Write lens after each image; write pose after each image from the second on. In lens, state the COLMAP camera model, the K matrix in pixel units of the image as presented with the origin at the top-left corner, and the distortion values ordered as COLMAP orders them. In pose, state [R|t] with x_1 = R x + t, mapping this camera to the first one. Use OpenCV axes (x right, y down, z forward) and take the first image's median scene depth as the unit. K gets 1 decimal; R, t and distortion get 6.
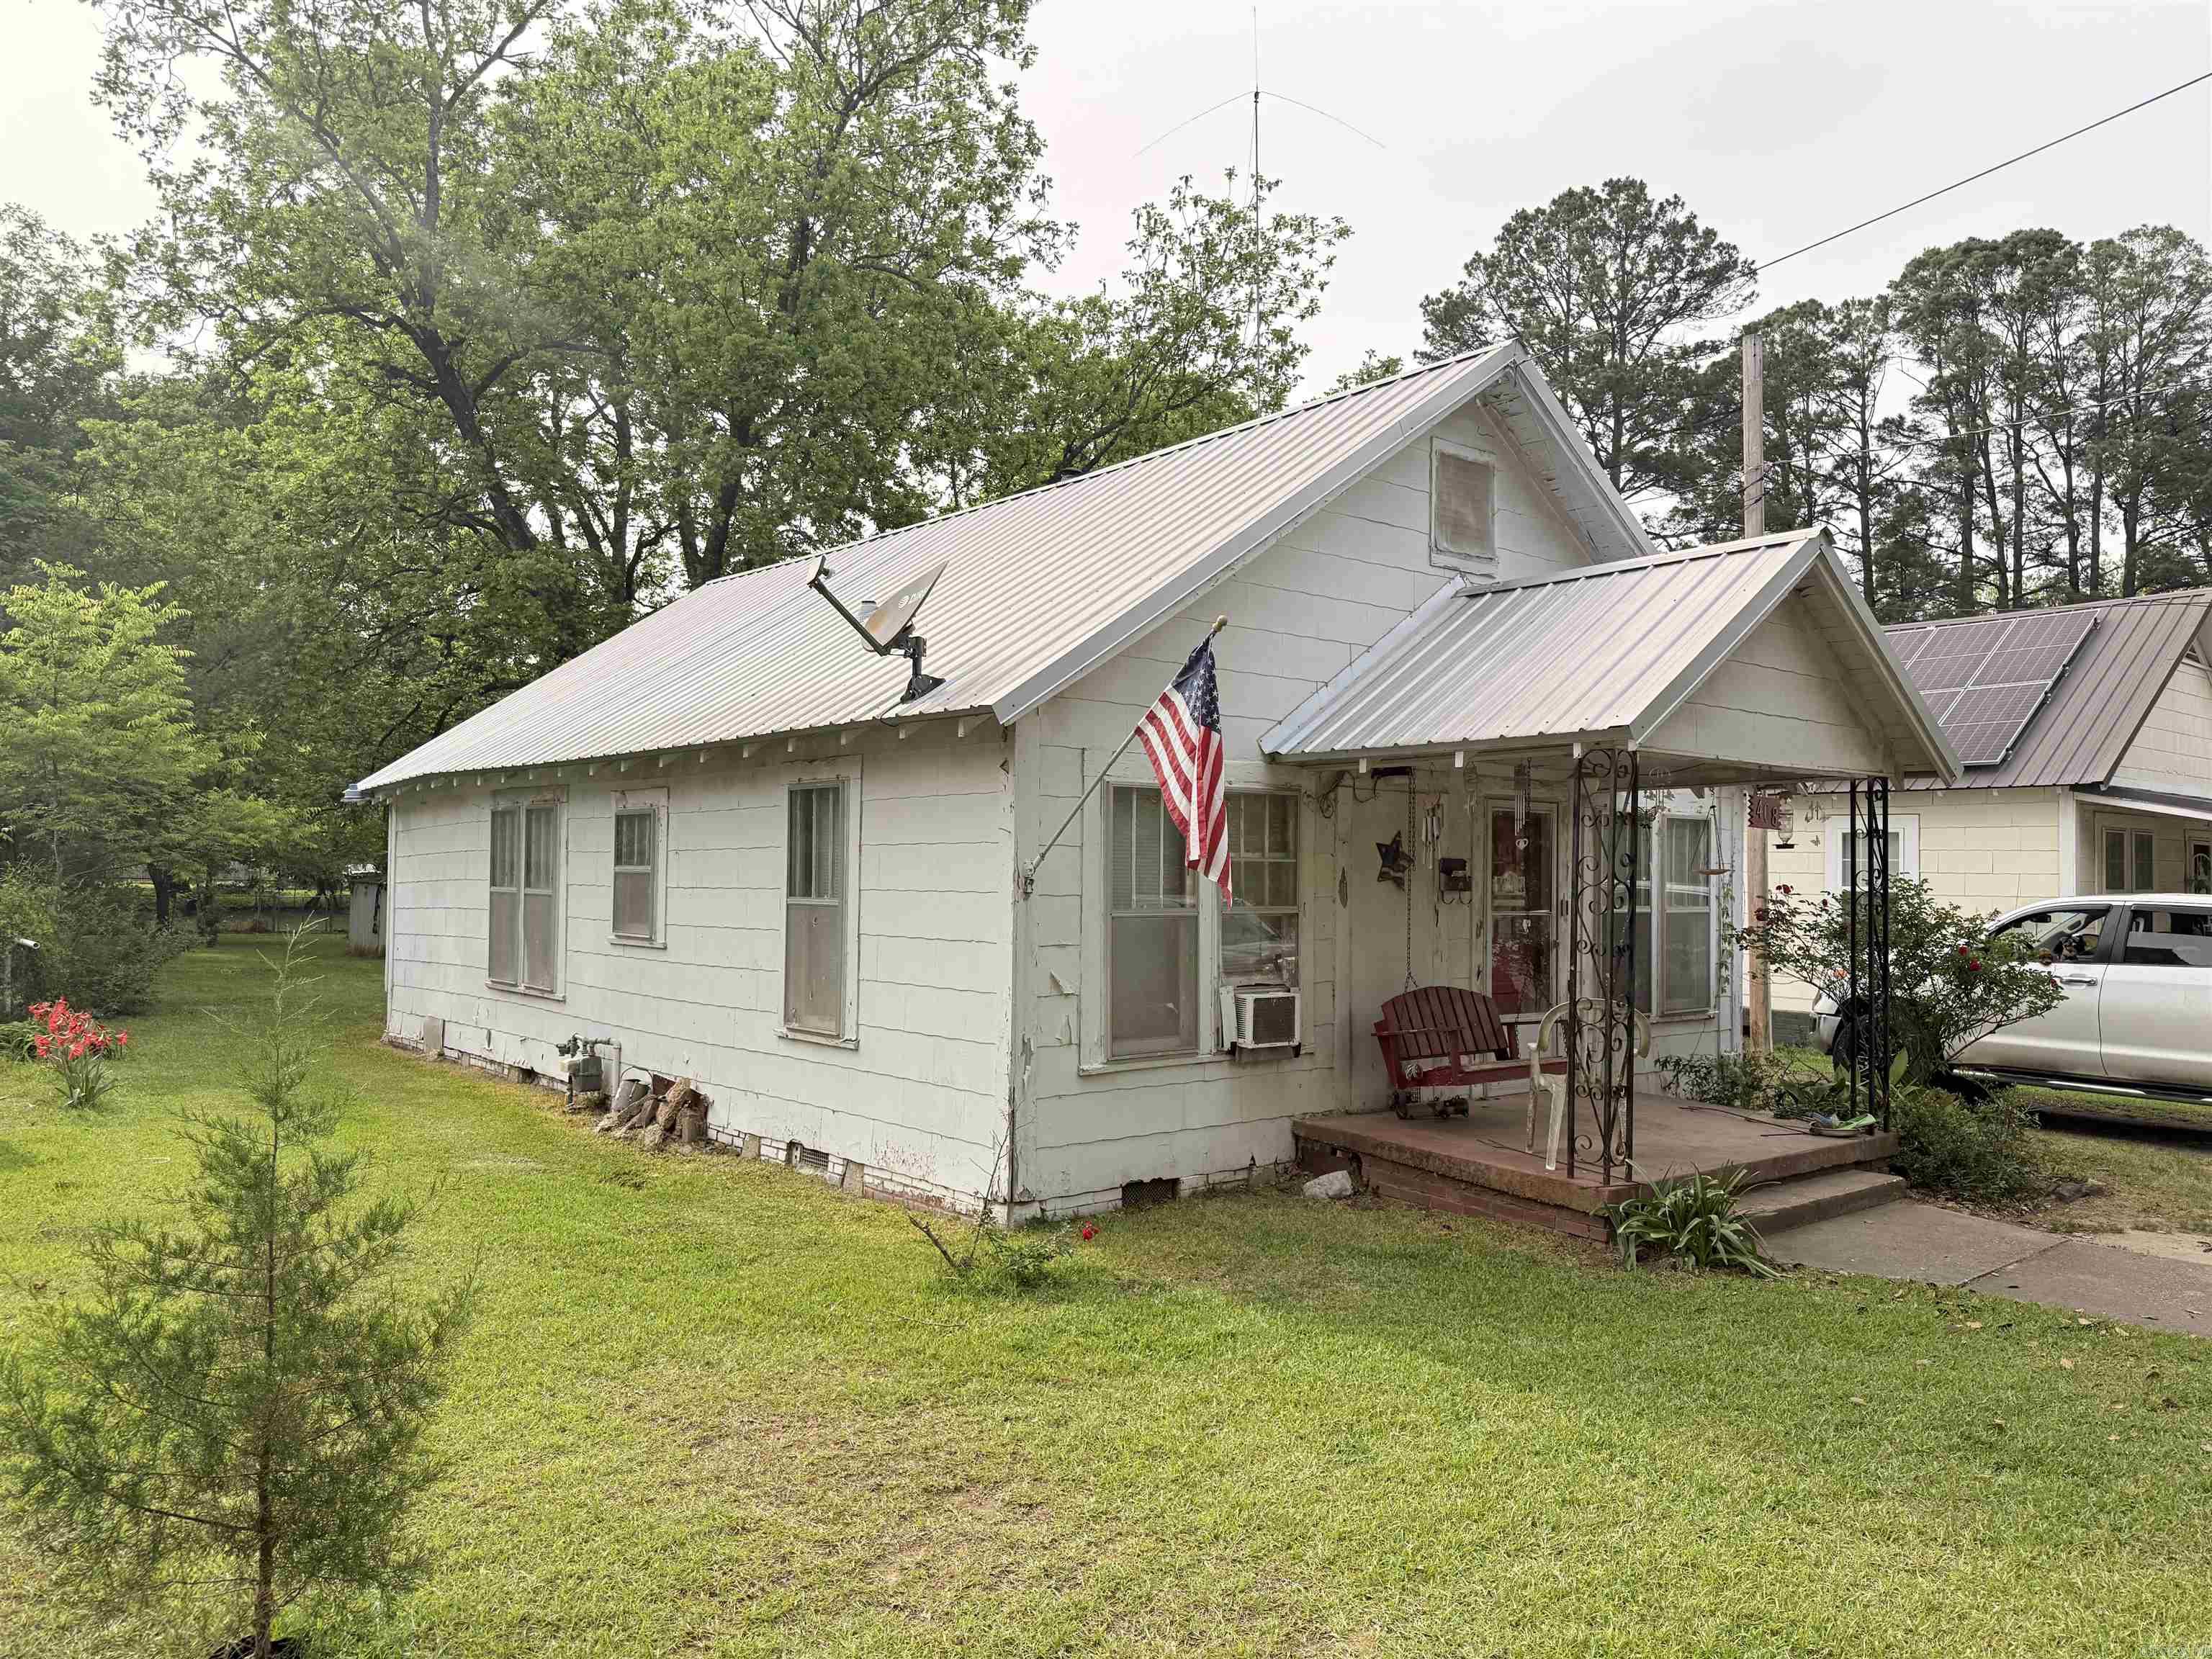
lens RADIAL K [[1564.2, 0, 1106.0], [0, 1564.2, 829.5], [0, 0, 1]] dist [0.050899, -0.045109]
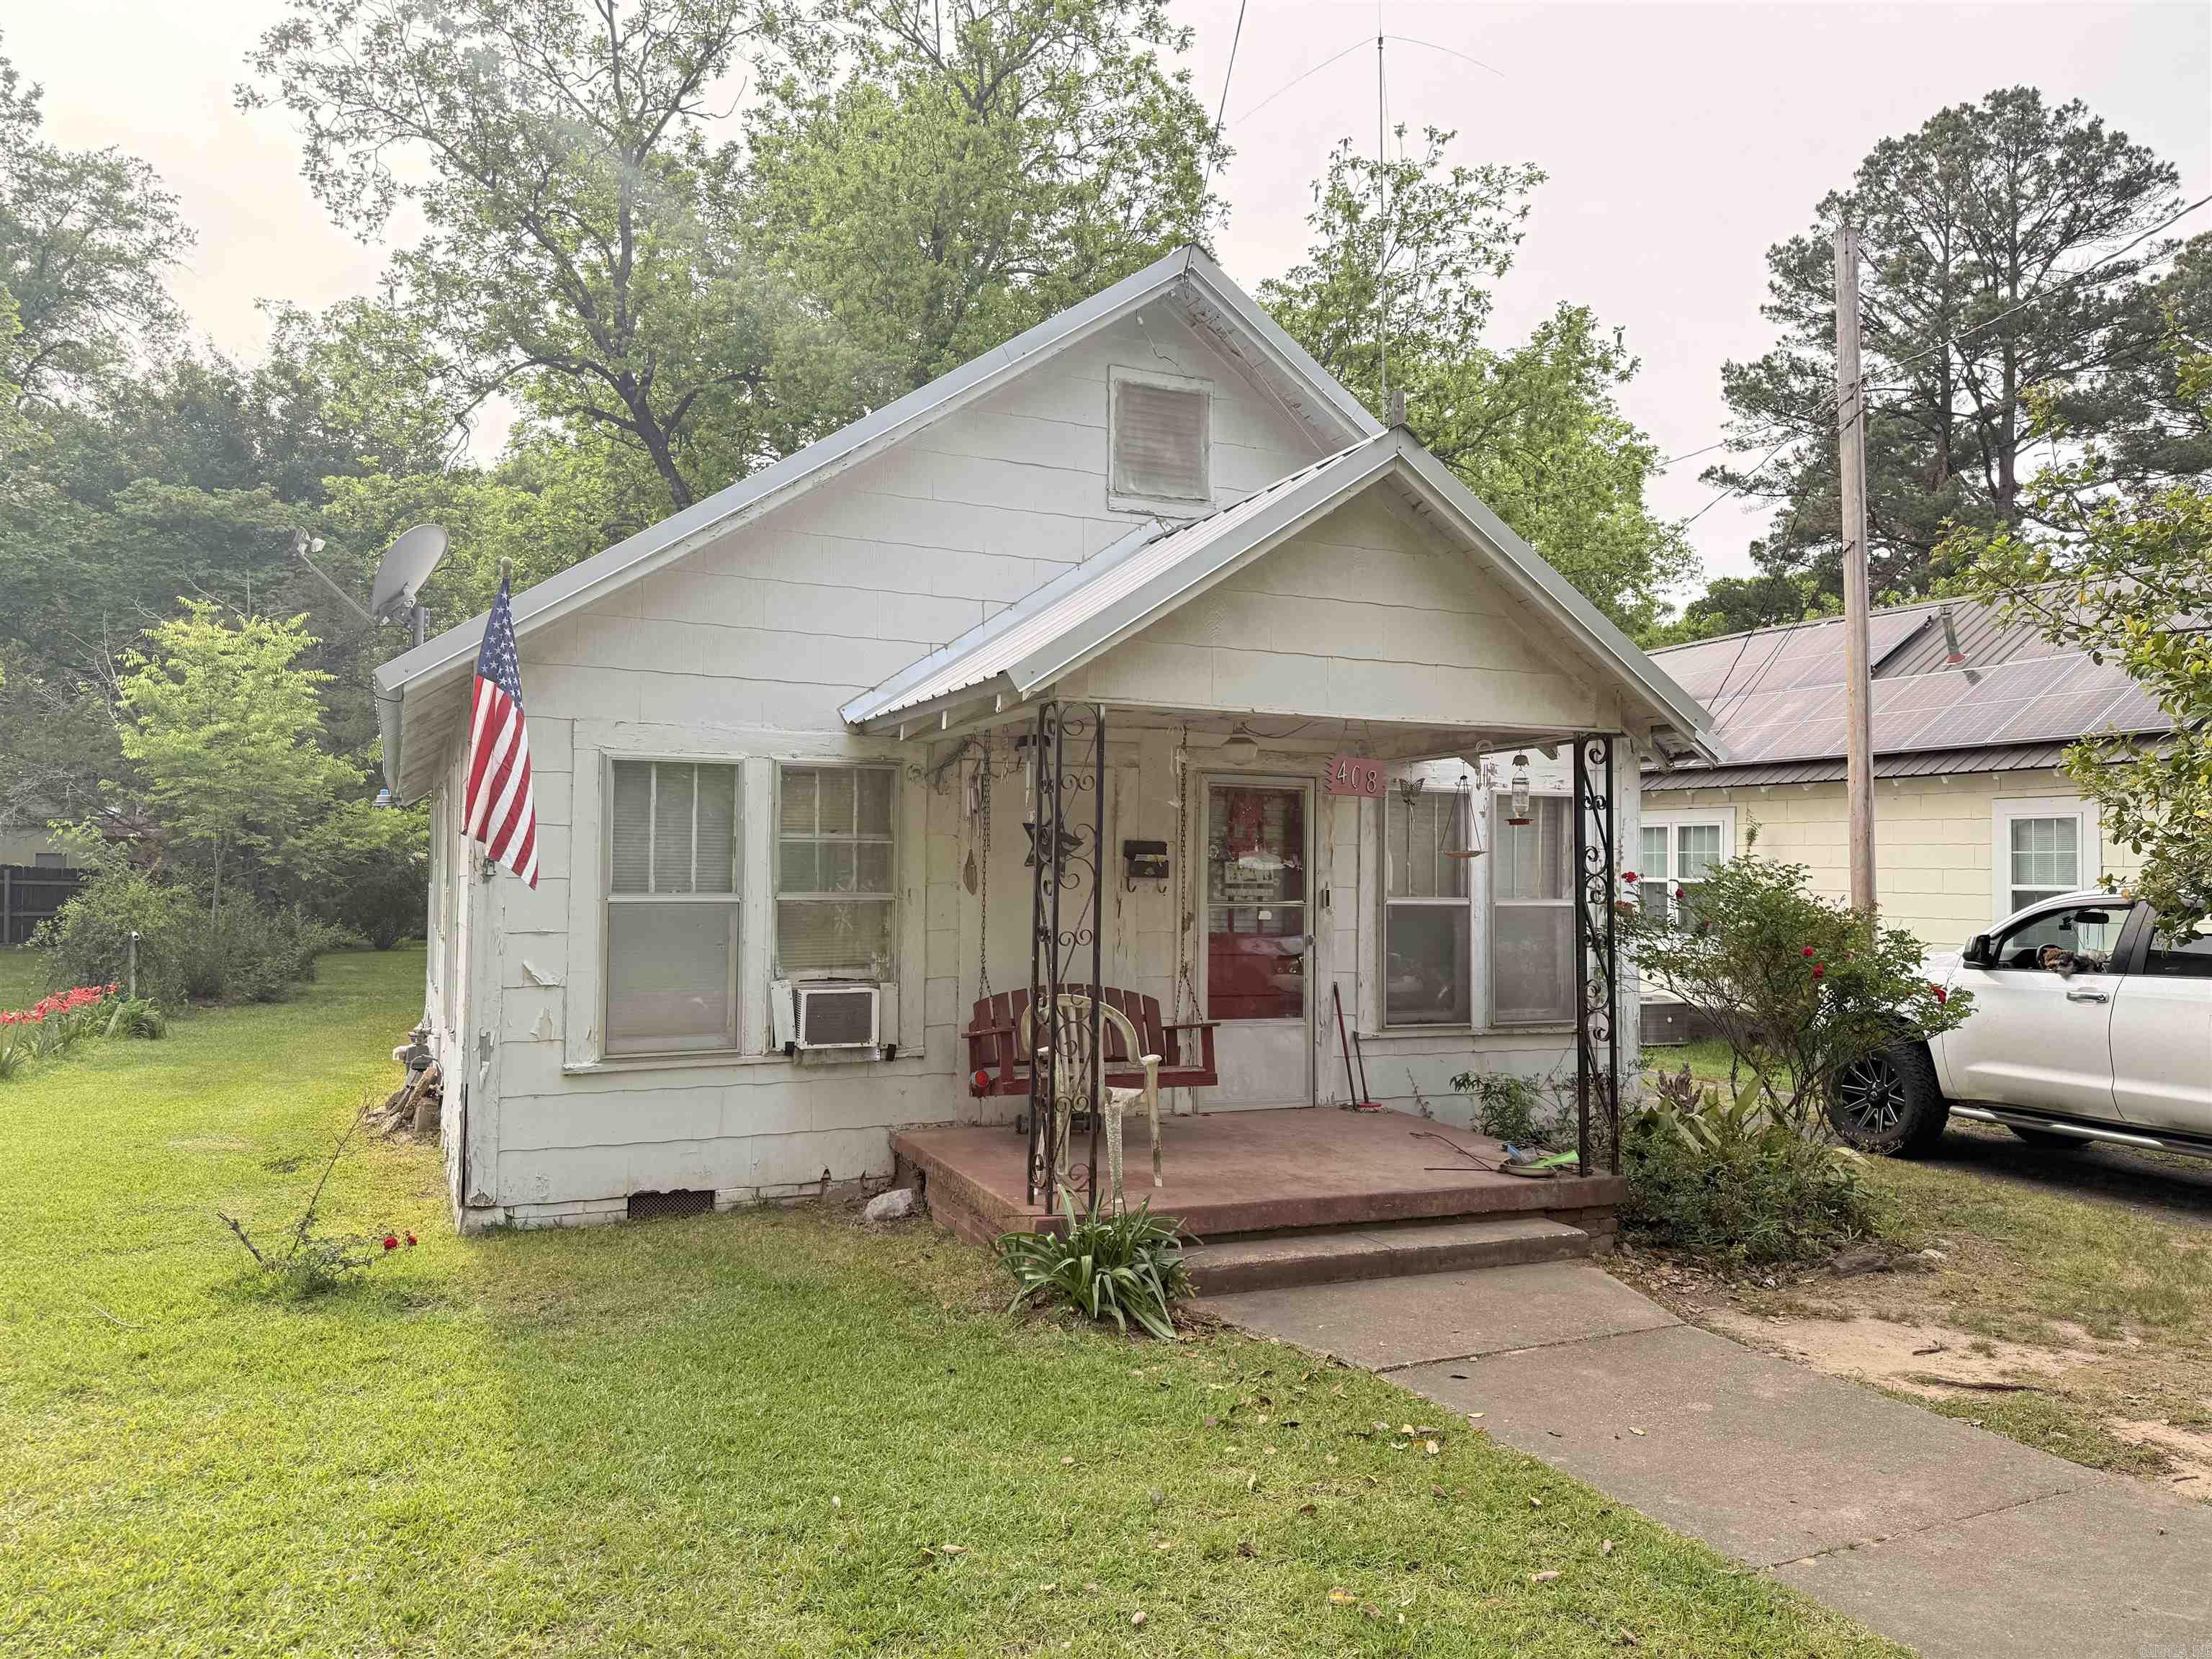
lens RADIAL K [[1567.4, 0, 1106.0], [0, 1567.4, 829.5], [0, 0, 1]] dist [0.020795, -0.013597]
pose [[0.964885, -0.011356, -0.262428, 0.154934], [0.009418, 0.999918, -0.008641, 0.006715], [0.262504, 0.005866, 0.964913, 0.053198]]
